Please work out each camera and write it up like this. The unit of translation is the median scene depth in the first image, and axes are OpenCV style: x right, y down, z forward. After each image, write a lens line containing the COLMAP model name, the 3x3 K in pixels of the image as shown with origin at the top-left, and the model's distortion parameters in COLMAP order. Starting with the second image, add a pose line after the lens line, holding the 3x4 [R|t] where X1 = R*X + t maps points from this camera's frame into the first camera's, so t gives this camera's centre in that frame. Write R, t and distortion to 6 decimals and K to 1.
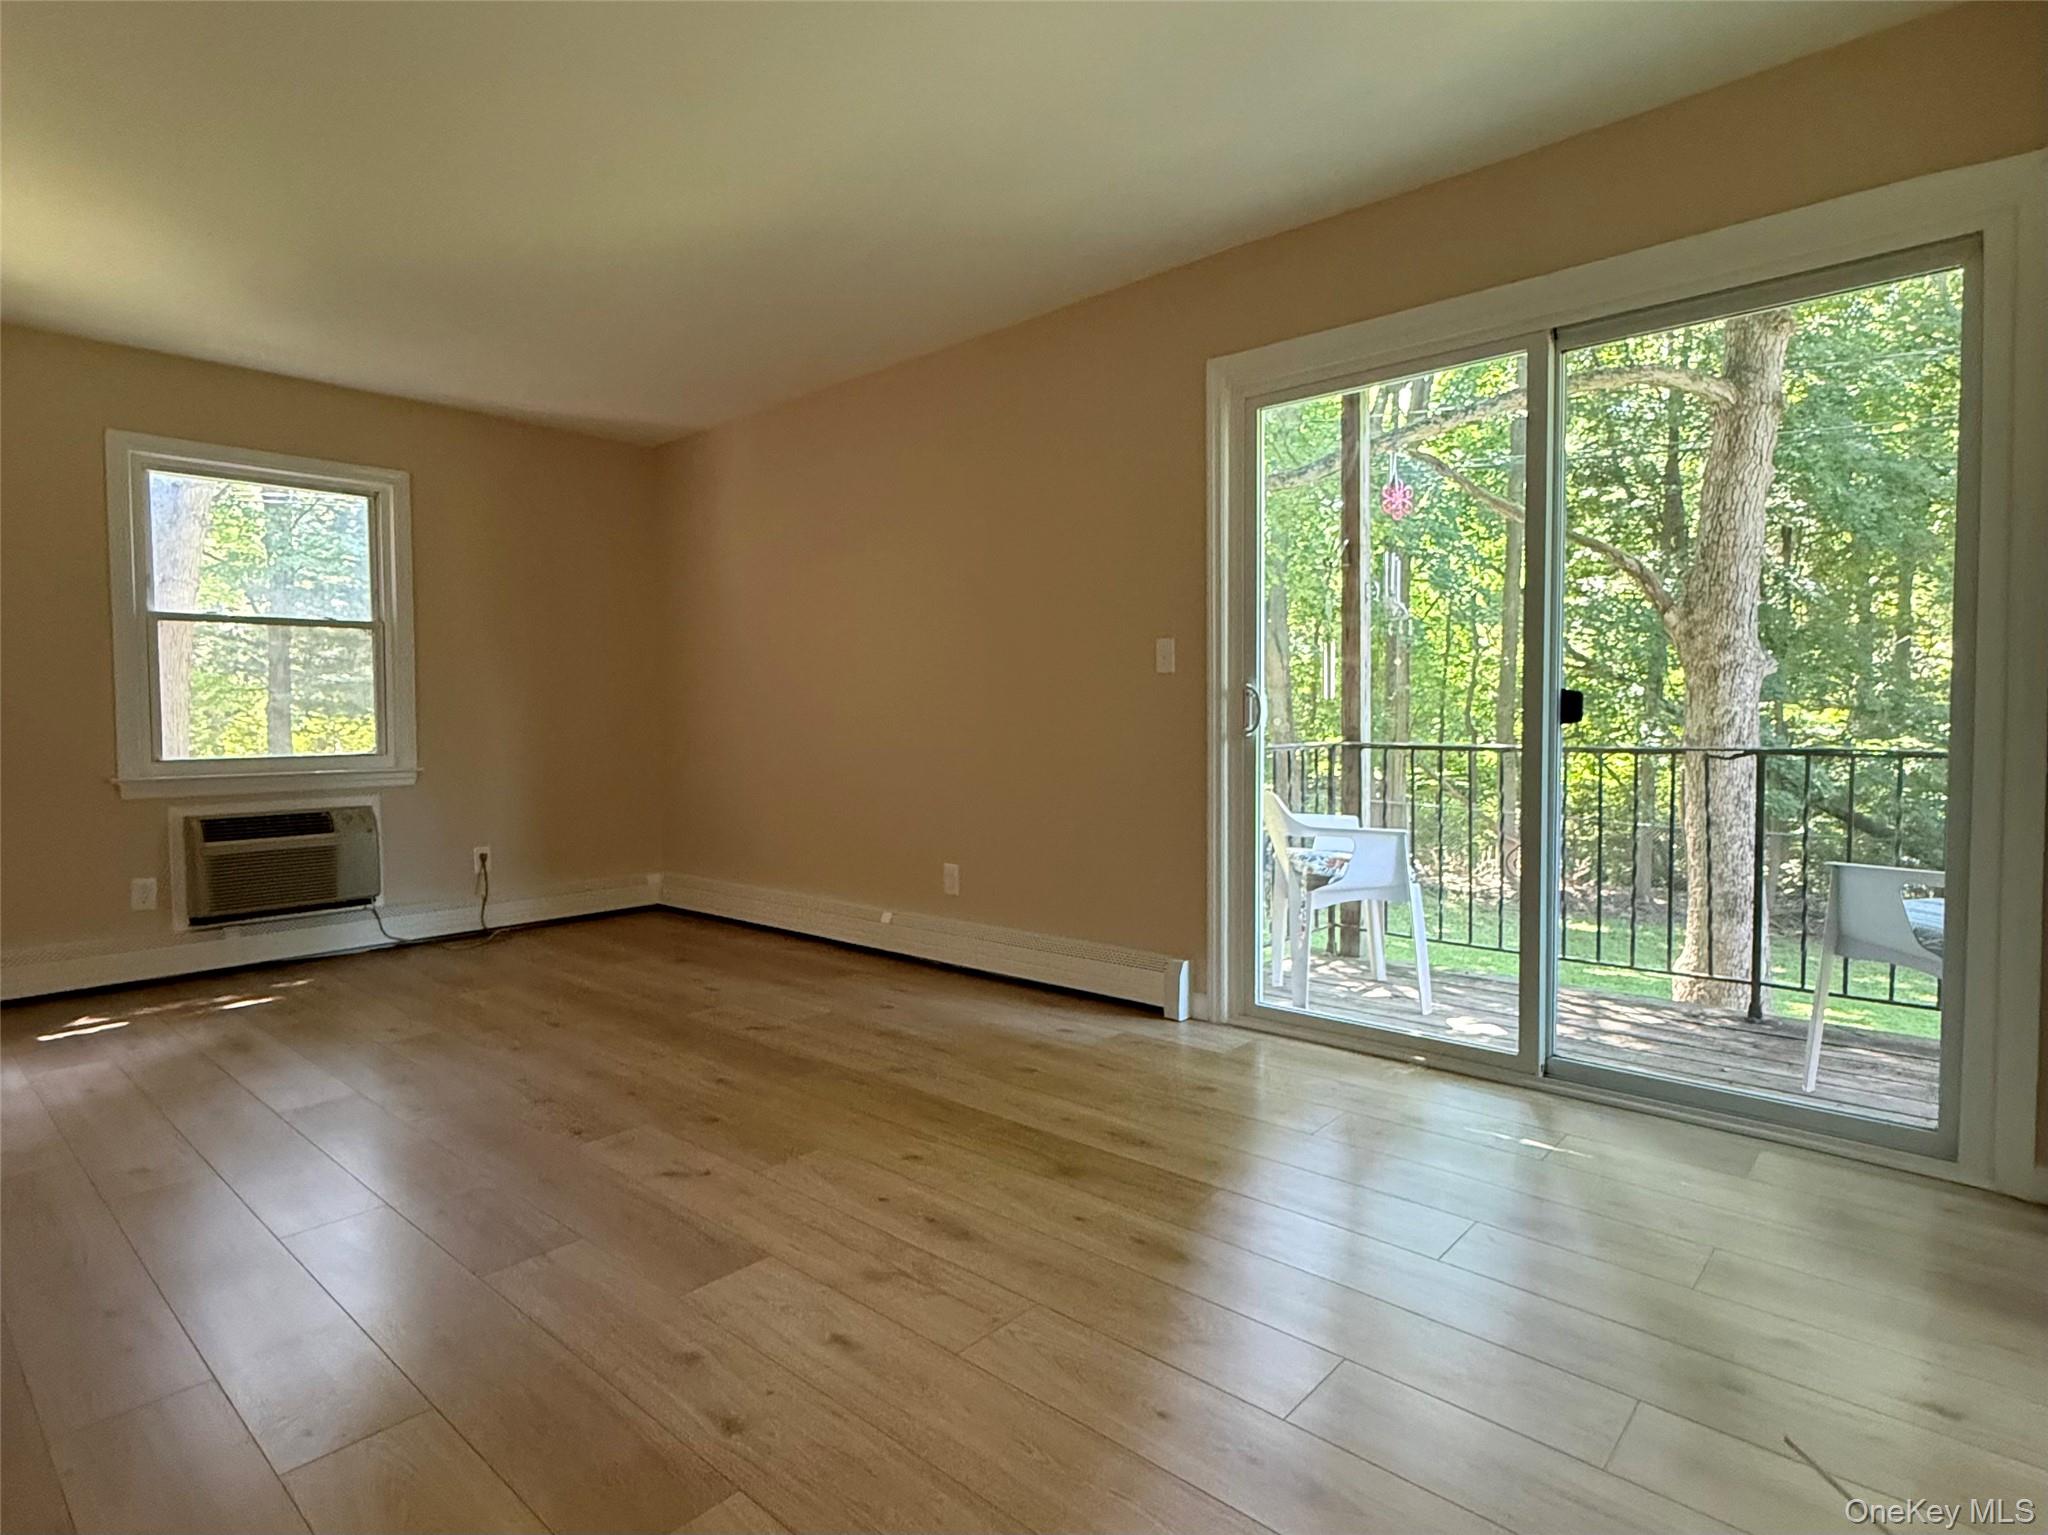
lens RADIAL K [[1068.5, 0, 1035.5], [0, 1068.5, 761.1], [0, 0, 1]] dist [-0.012509, 0.002820]
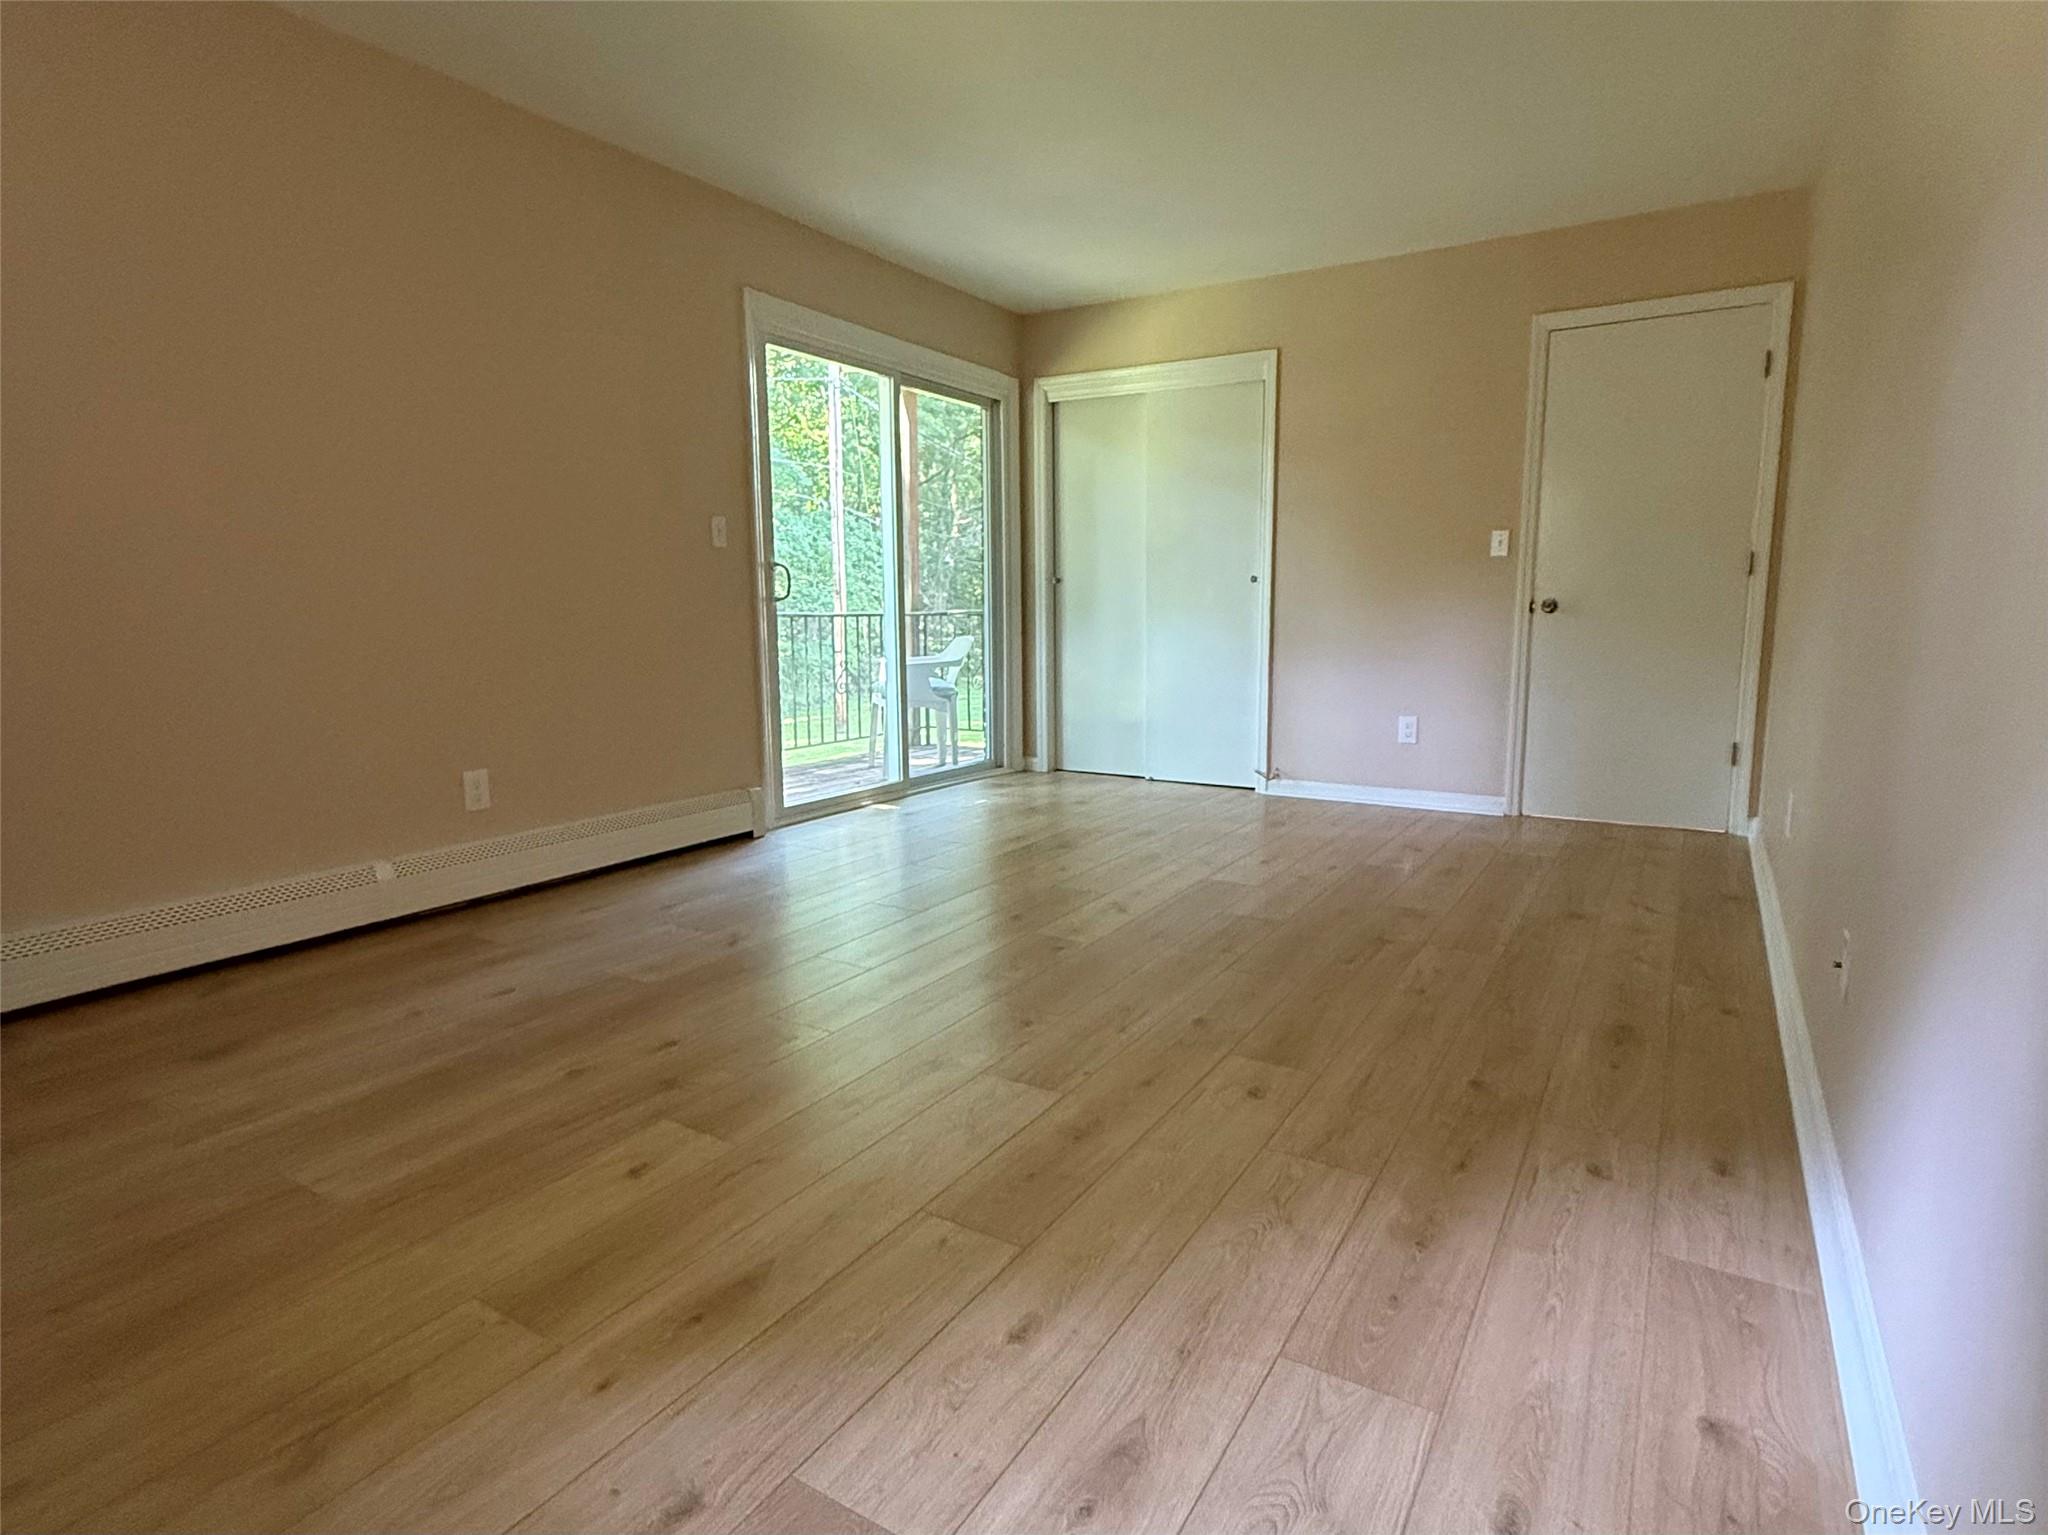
lens RADIAL K [[1068.5, 0, 1025.3], [0, 1068.5, 760.7], [0, 0, 1]] dist [-0.012509, 0.002820]
pose [[-0.158562, -0.133063, 0.978342, -1.085681], [0.046403, 0.988778, 0.142003, -0.003064], [-0.986258, 0.067914, -0.150608, 0.867748]]
